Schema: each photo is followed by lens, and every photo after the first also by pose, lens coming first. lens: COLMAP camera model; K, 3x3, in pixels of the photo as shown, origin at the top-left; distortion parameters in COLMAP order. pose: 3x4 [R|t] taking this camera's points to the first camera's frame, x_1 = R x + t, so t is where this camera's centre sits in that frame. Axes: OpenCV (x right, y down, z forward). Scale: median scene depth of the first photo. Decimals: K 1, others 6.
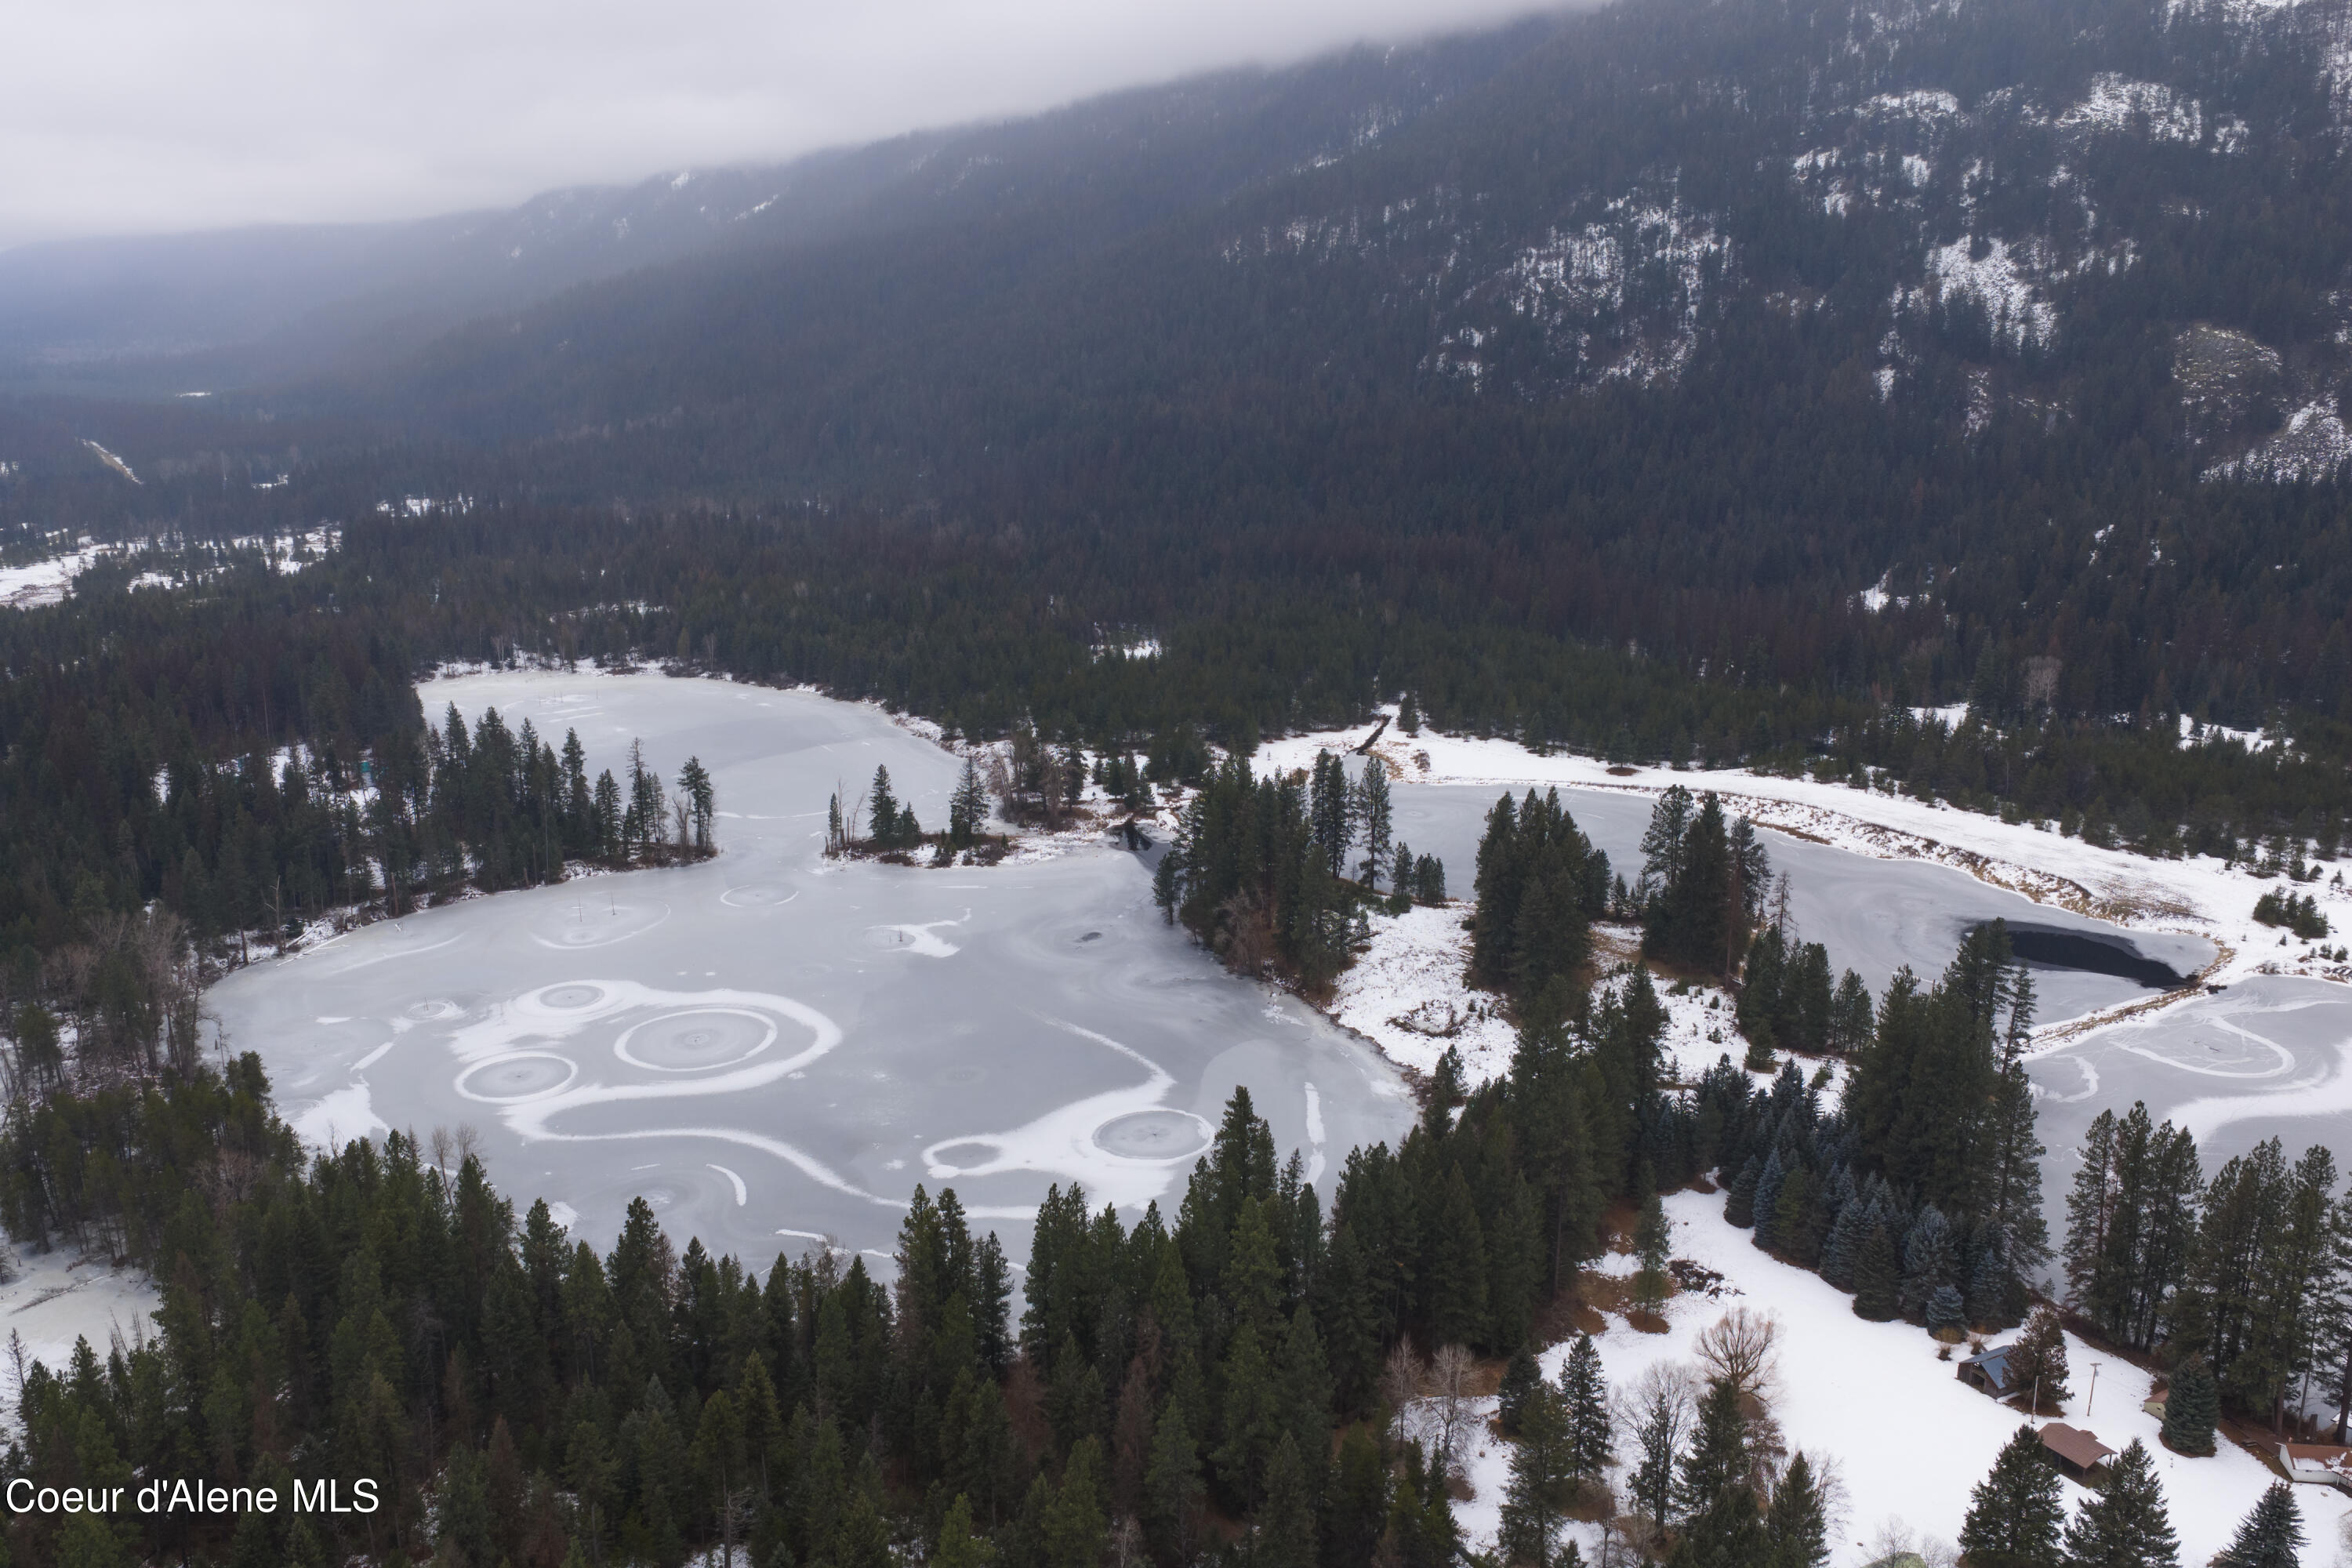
lens RADIAL K [[1935.1, 0, 1176.4], [0, 1935.1, 779.4], [0, 0, 1]] dist [0.019665, -0.027283]
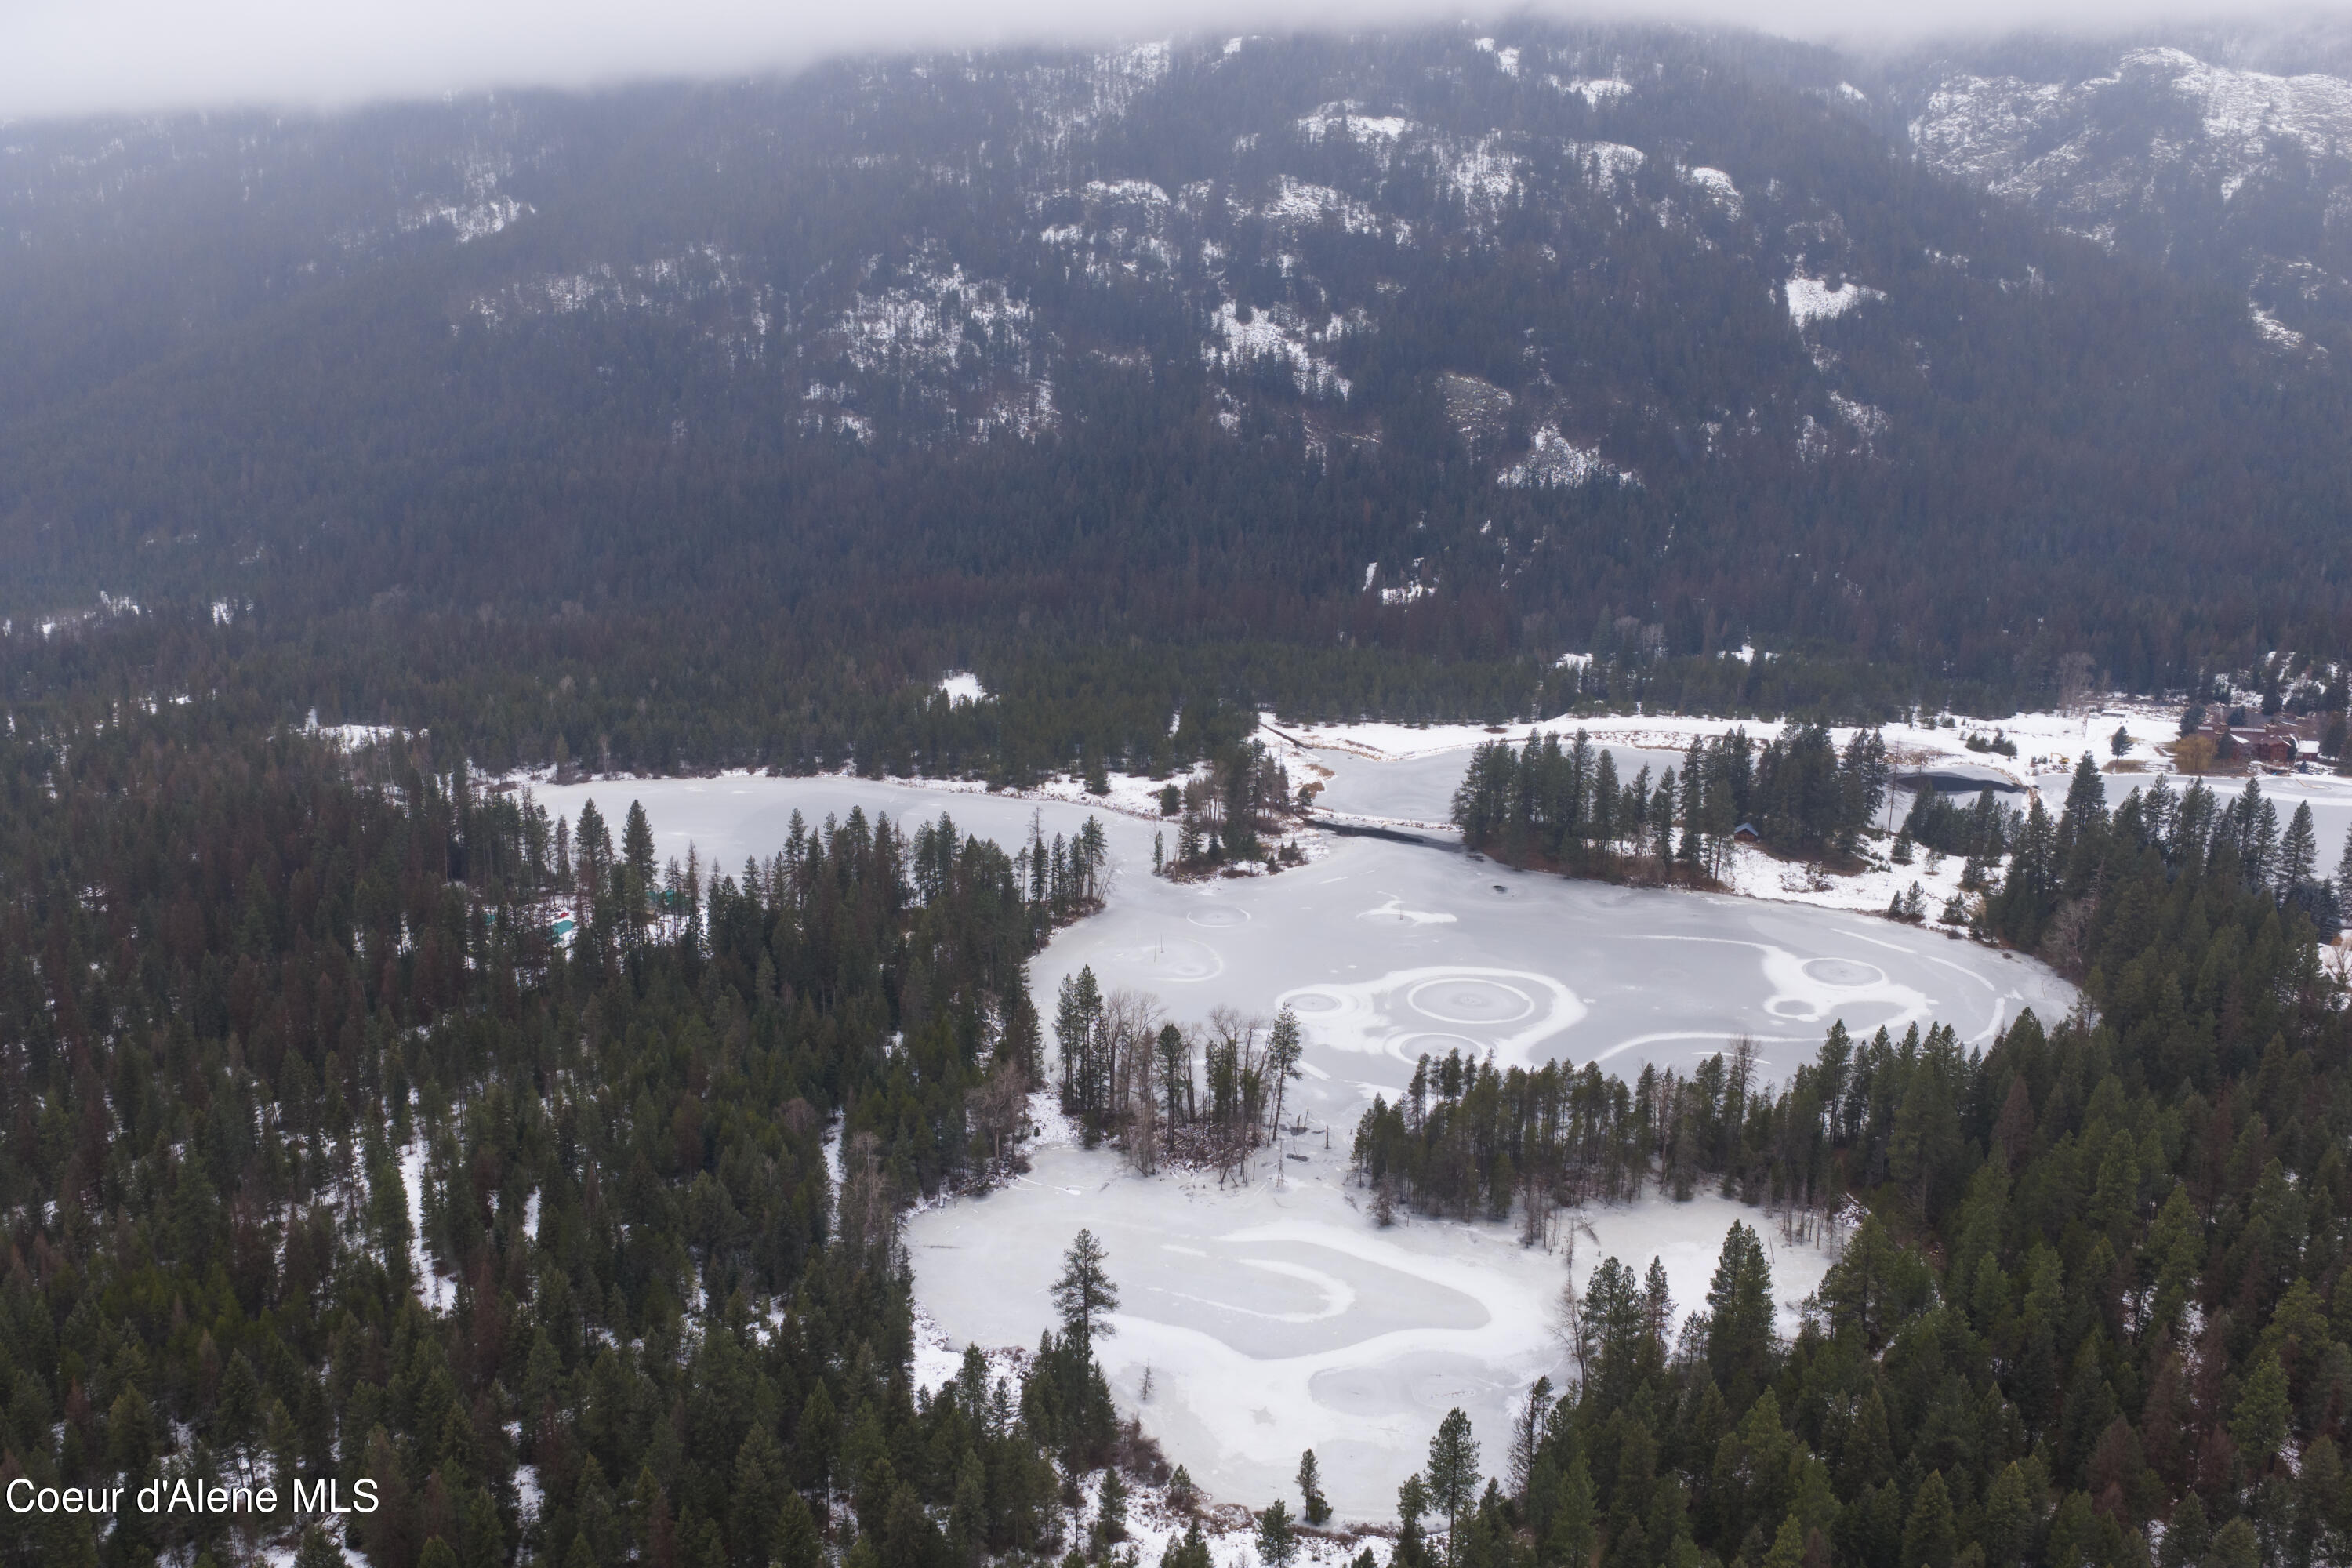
lens RADIAL K [[1935.1, 0, 1176.4], [0, 1935.1, 788.1], [0, 0, 1]] dist [0.019665, -0.027283]
pose [[0.787340, -0.152288, 0.597415, -0.425895], [0.156292, 0.986661, 0.045532, -0.034040], [-0.596380, 0.057521, 0.800639, 0.036273]]
